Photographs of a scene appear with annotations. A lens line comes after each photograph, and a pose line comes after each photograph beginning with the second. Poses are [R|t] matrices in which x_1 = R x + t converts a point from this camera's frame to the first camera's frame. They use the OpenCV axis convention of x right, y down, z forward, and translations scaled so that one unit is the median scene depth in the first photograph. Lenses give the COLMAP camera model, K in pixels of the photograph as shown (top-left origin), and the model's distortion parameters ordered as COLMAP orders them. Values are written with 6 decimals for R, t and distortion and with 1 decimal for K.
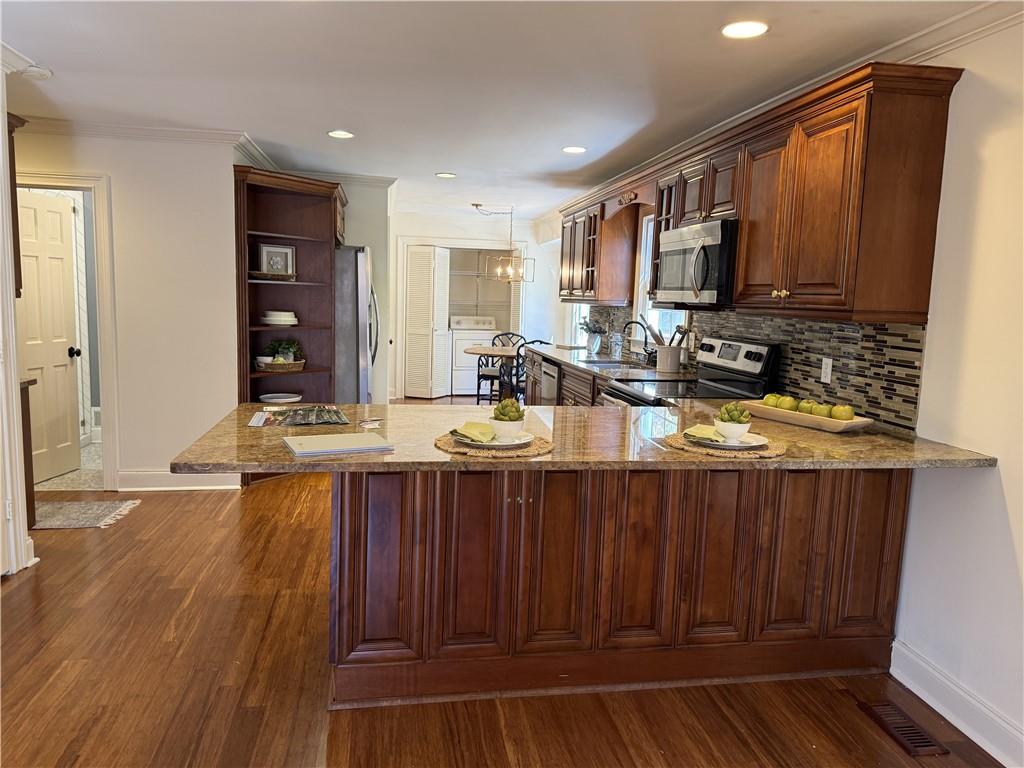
lens RADIAL K [[722.6, 0, 518.9], [0, 722.6, 386.4], [0, 0, 1]] dist [0.062061, -0.075490]
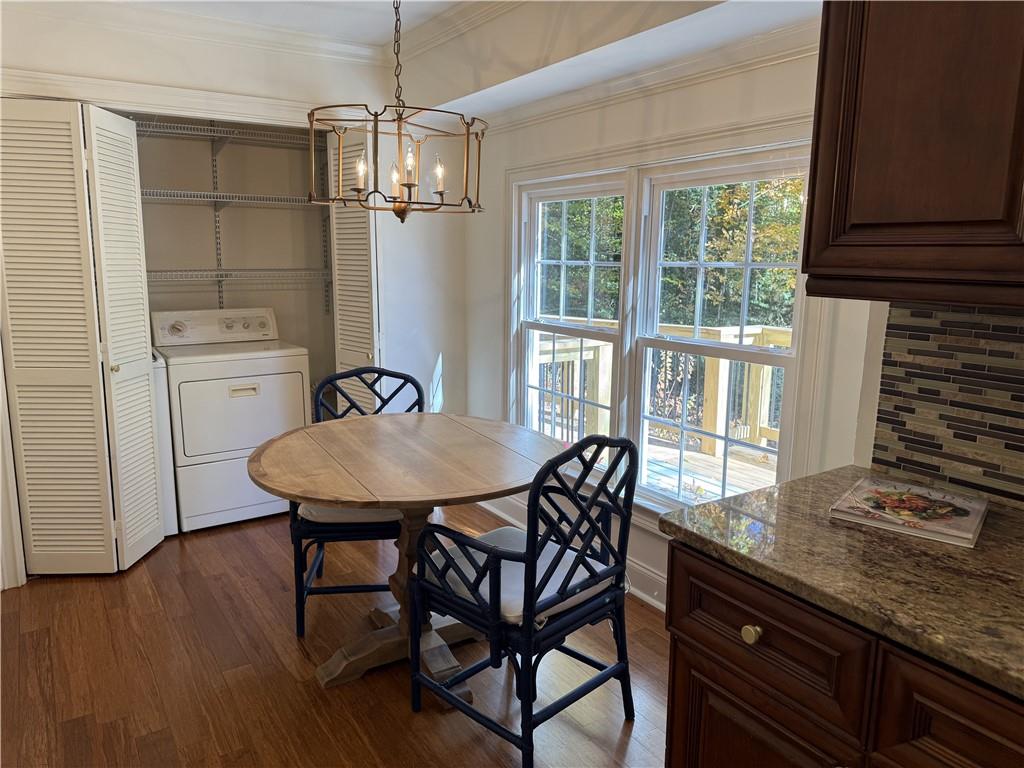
lens RADIAL K [[722.6, 0, 504.9], [0, 722.6, 382.9], [0, 0, 1]] dist [0.062061, -0.075490]
pose [[0.922183, -0.086466, 0.376963, -0.109922], [0.063153, 0.995272, 0.073796, -0.118620], [-0.381562, -0.044247, 0.923284, 0.891428]]
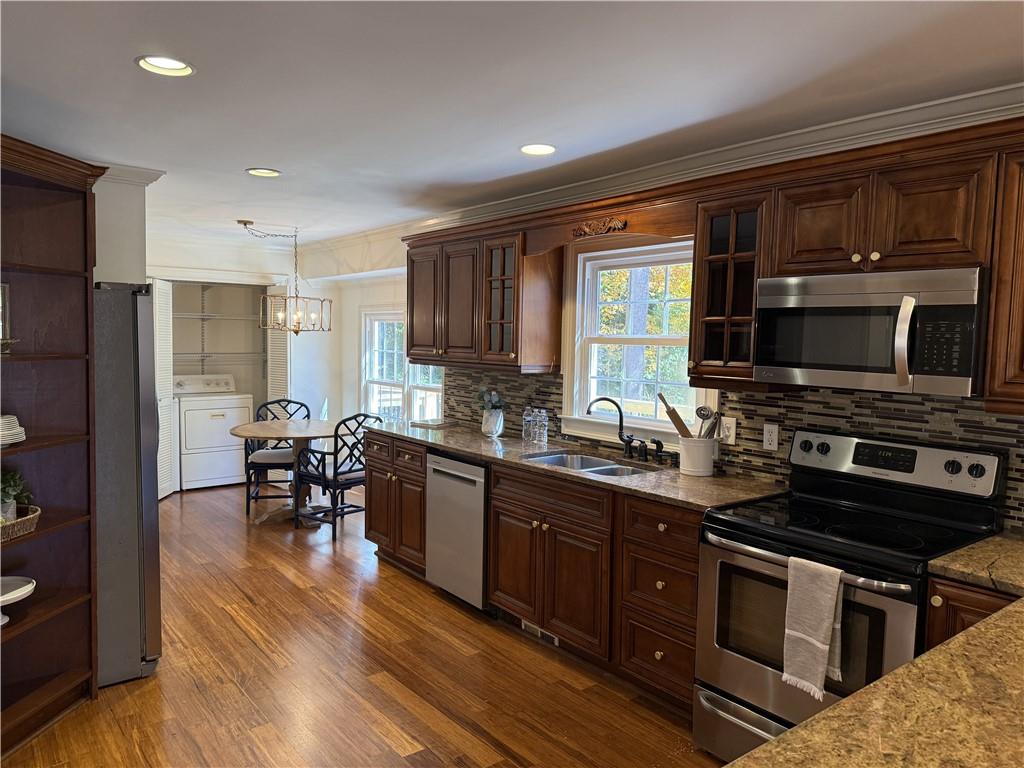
lens RADIAL K [[722.6, 0, 522.5], [0, 722.6, 378.5], [0, 0, 1]] dist [0.062061, -0.075490]
pose [[0.876531, -0.040574, 0.479632, -0.202914], [0.065880, 0.997176, -0.036041, -0.071547], [-0.476816, 0.063189, 0.876729, 0.330801]]
